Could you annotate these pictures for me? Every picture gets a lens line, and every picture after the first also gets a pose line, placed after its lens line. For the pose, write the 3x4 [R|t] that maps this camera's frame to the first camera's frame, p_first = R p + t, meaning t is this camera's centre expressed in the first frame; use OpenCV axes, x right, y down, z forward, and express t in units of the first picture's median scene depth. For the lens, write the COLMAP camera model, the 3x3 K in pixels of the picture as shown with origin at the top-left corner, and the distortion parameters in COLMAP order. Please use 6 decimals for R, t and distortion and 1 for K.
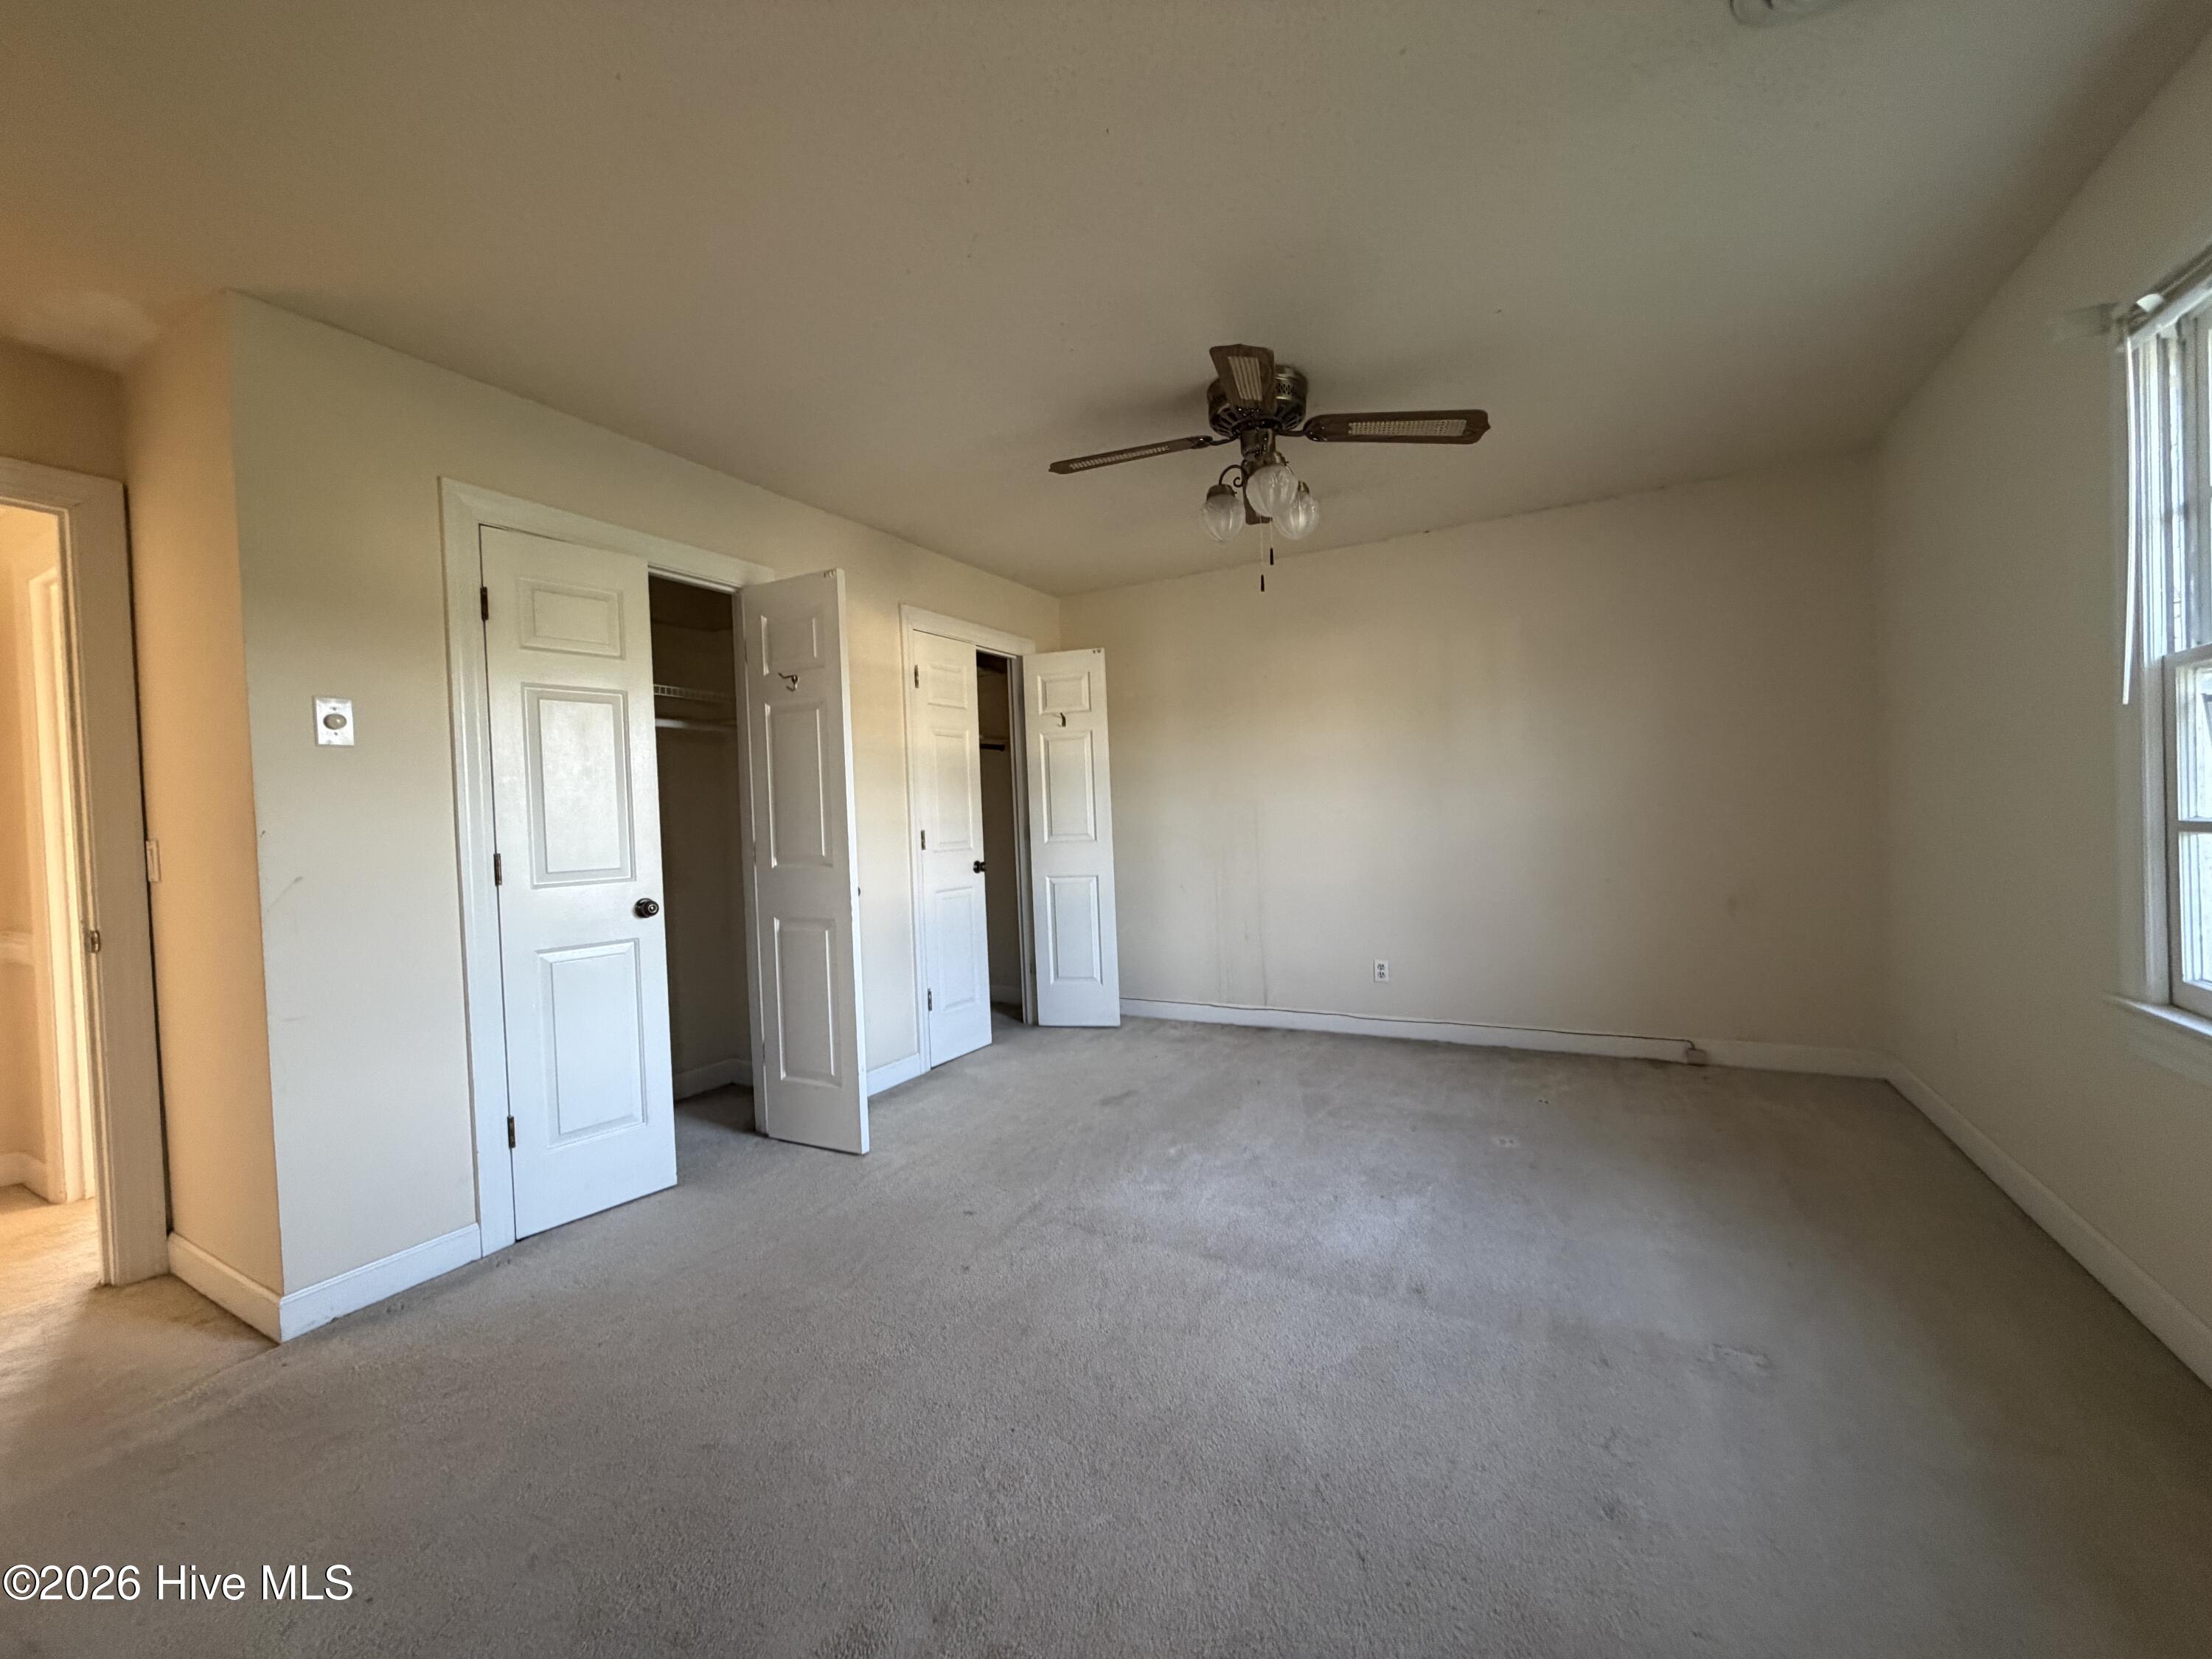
lens RADIAL K [[882.4, 0, 1095.9], [0, 882.4, 818.2], [0, 0, 1]] dist [-0.002116, 0.000725]
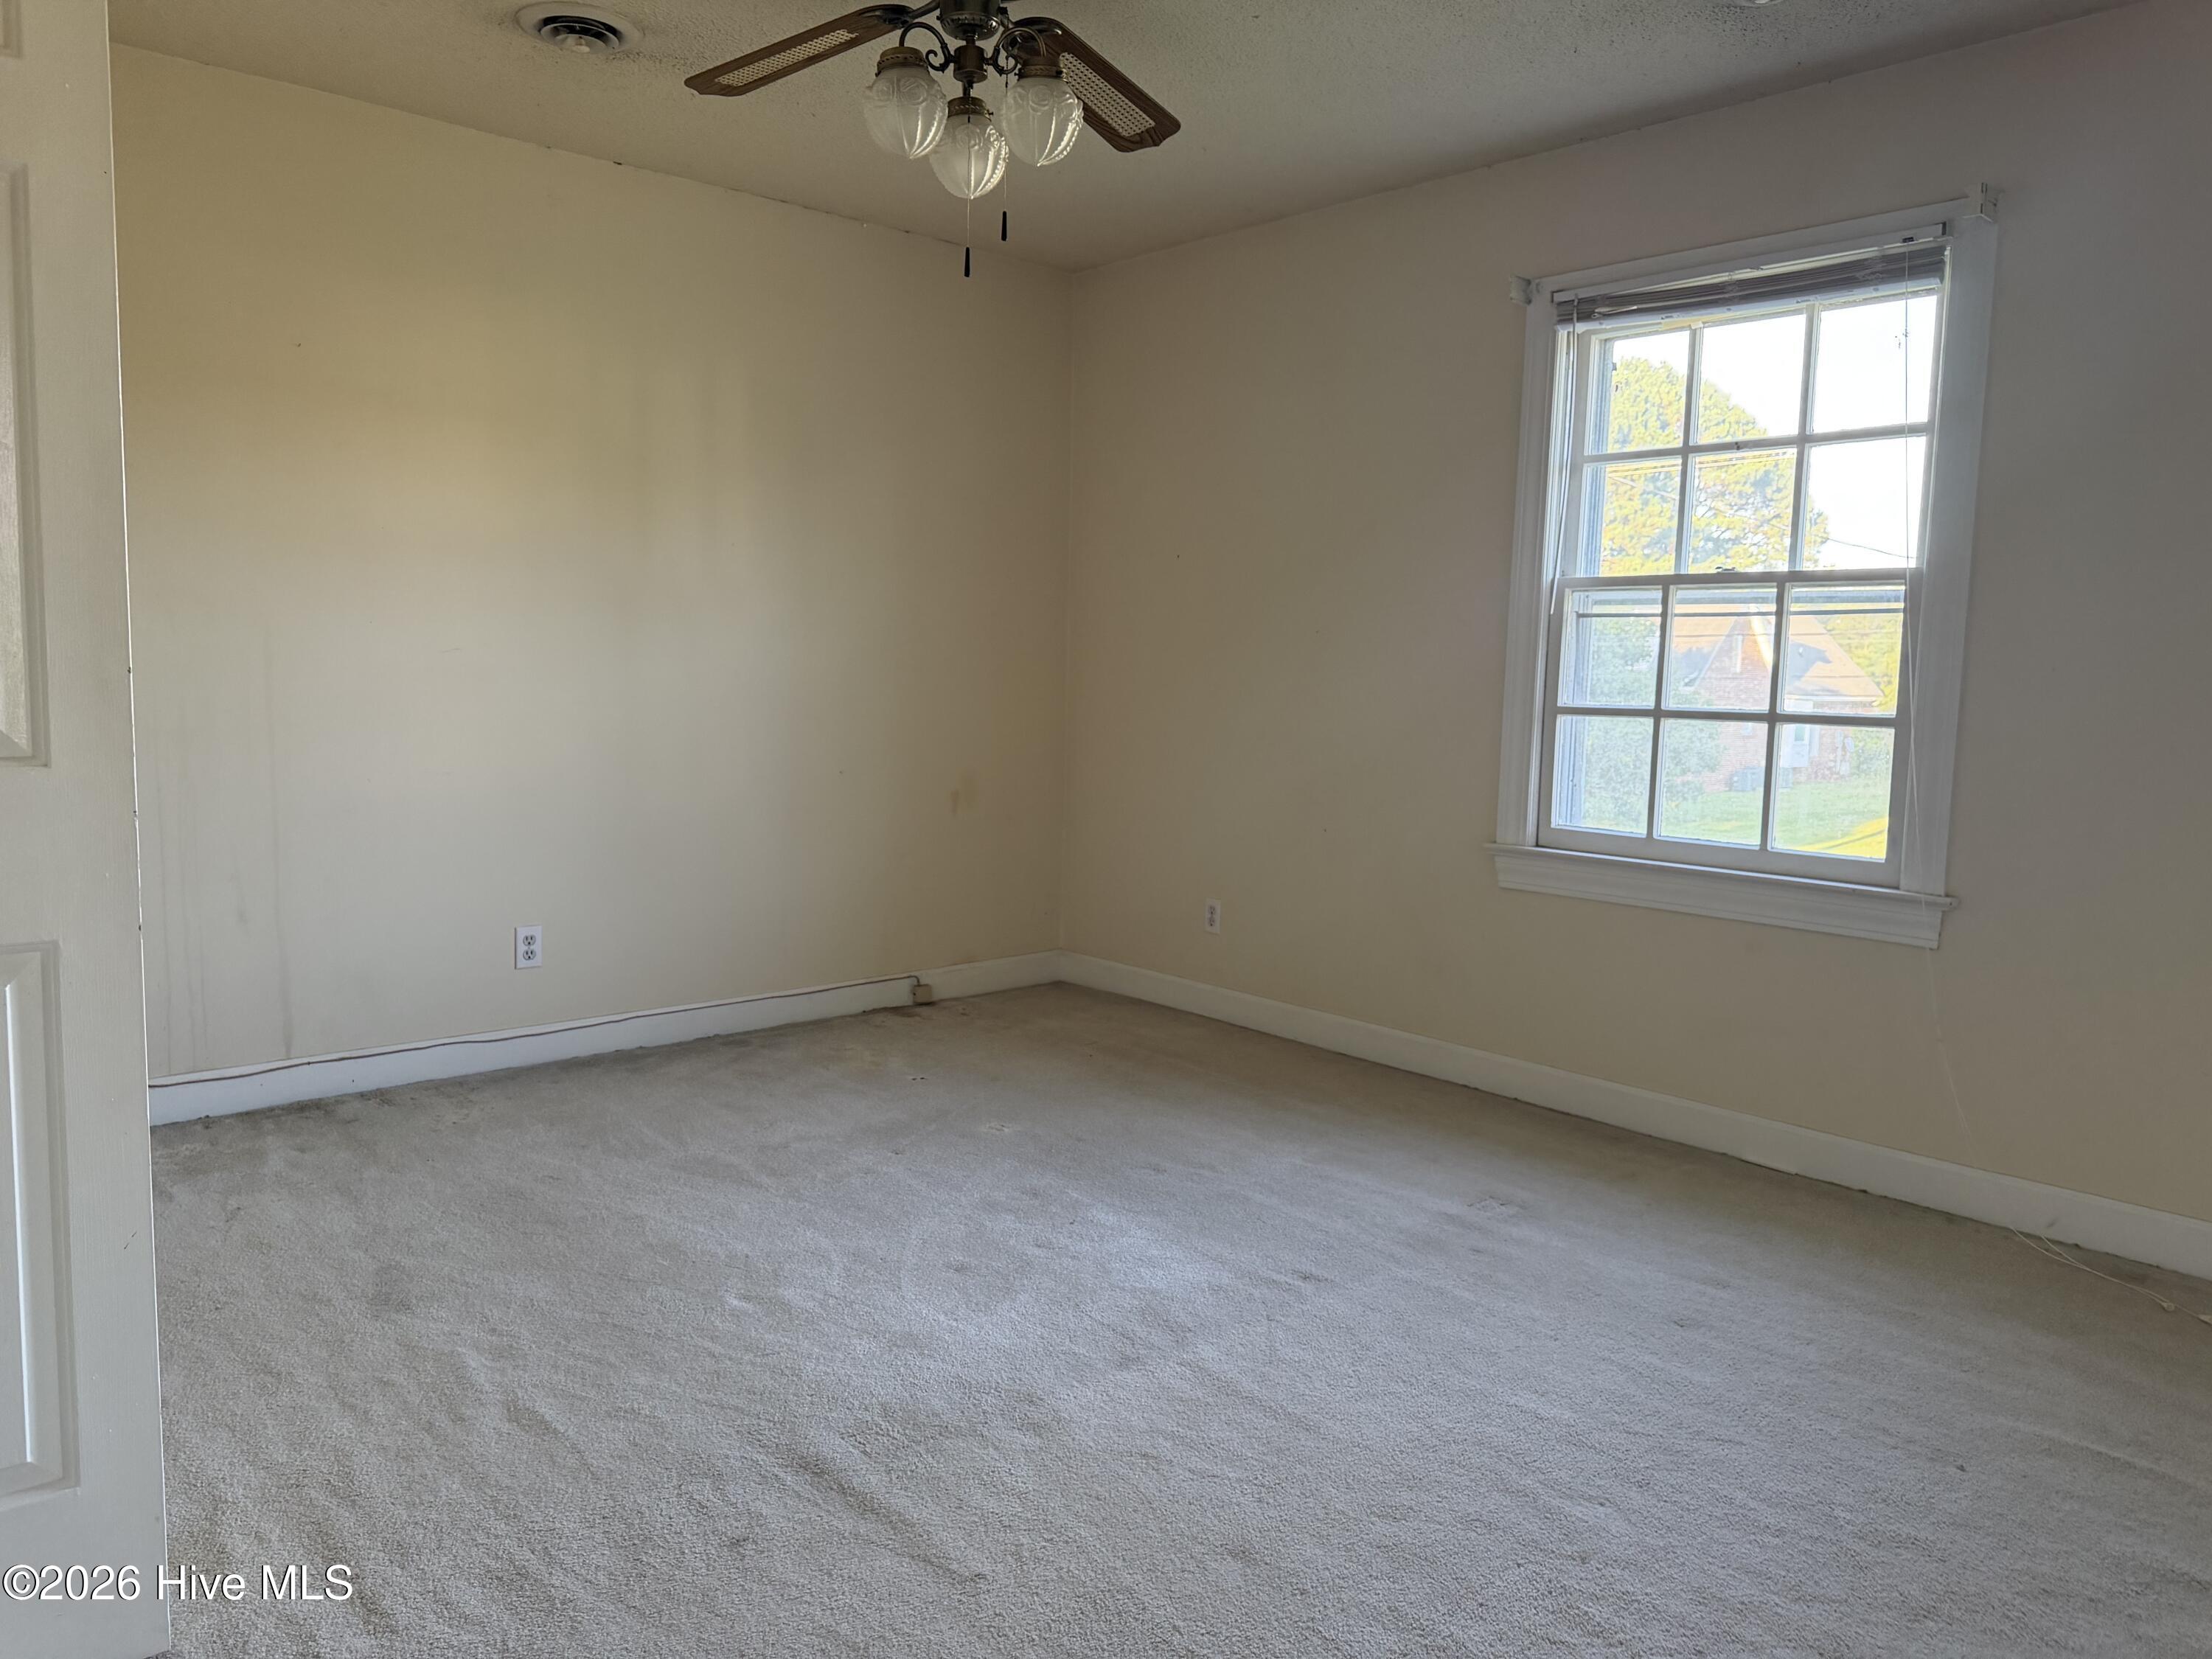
lens RADIAL K [[1559.7, 0, 1094.7], [0, 1559.7, 826.9], [0, 0, 1]] dist [0.050437, -0.063816]
pose [[0.312002, -0.052461, 0.948632, -0.651162], [-0.036073, 0.997100, 0.067006, 0.026709], [-0.949396, -0.055125, 0.309205, 0.488695]]
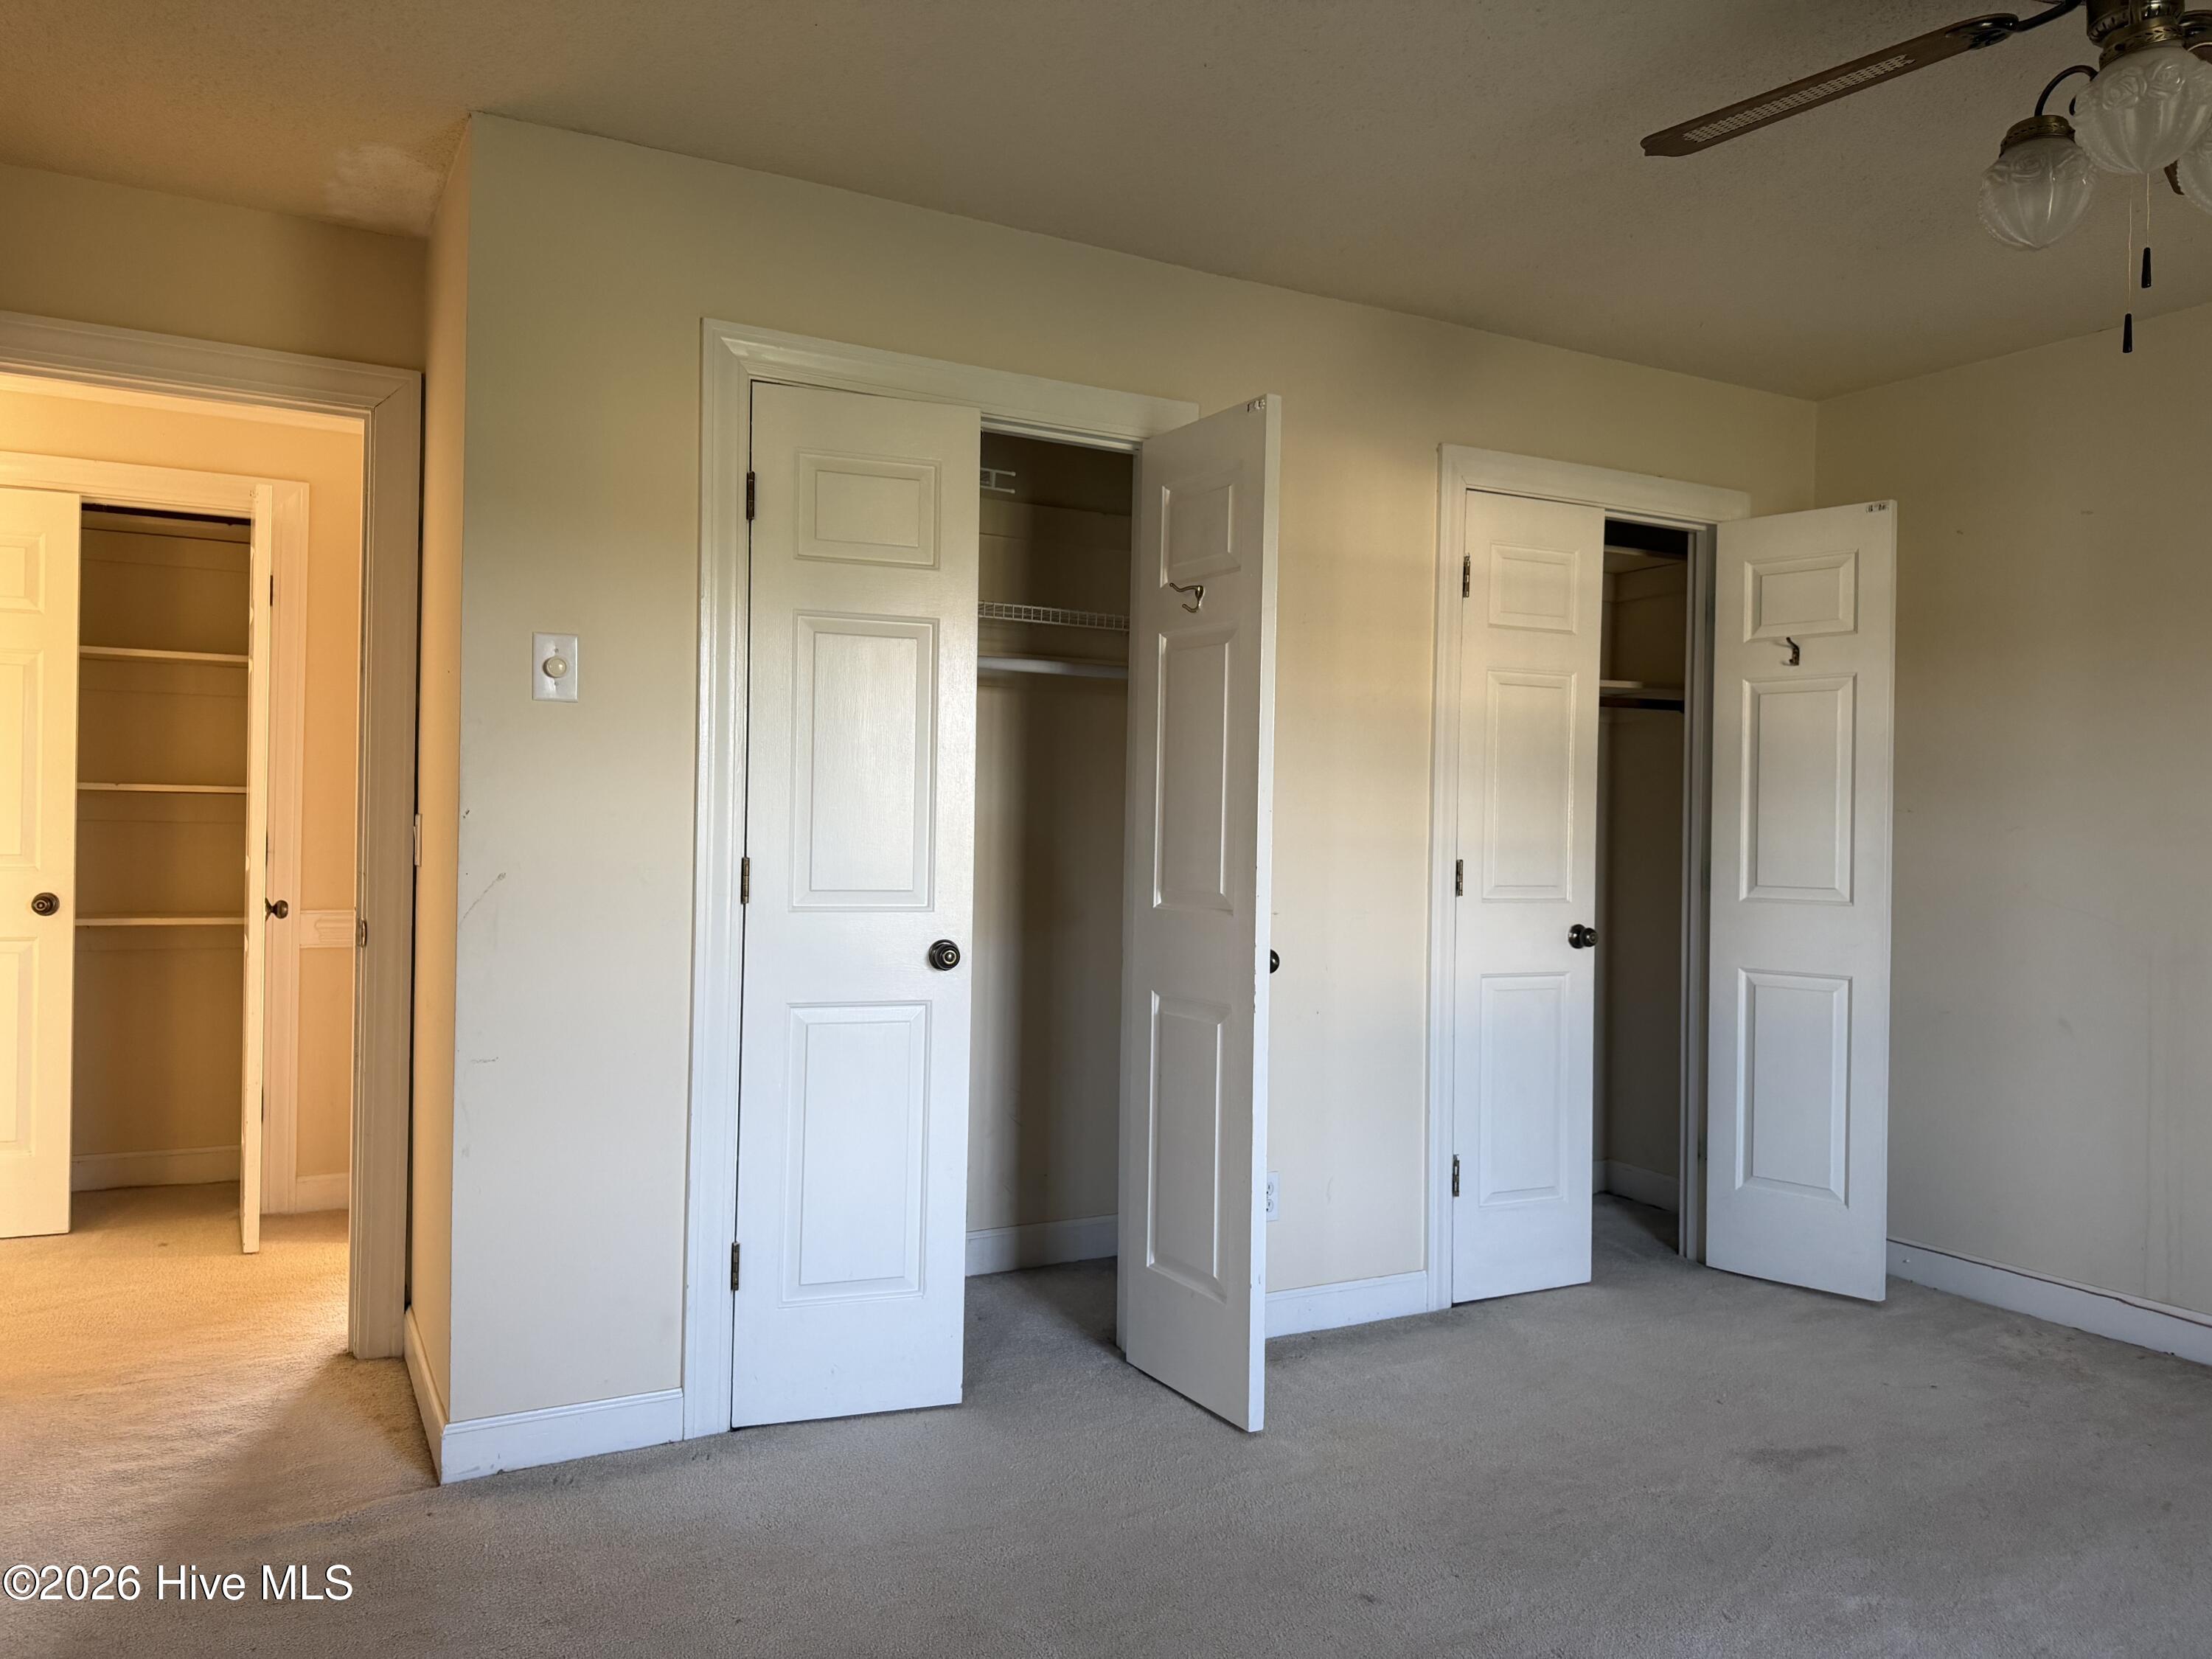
lens RADIAL K [[1559.7, 0, 1085.7], [0, 1559.7, 806.3], [0, 0, 1]] dist [0.050437, -0.063816]
pose [[0.842472, 0.045908, -0.536780, 0.156656], [-0.051146, 0.998678, 0.005138, -0.015610], [0.536306, 0.023125, 0.843707, 0.086378]]
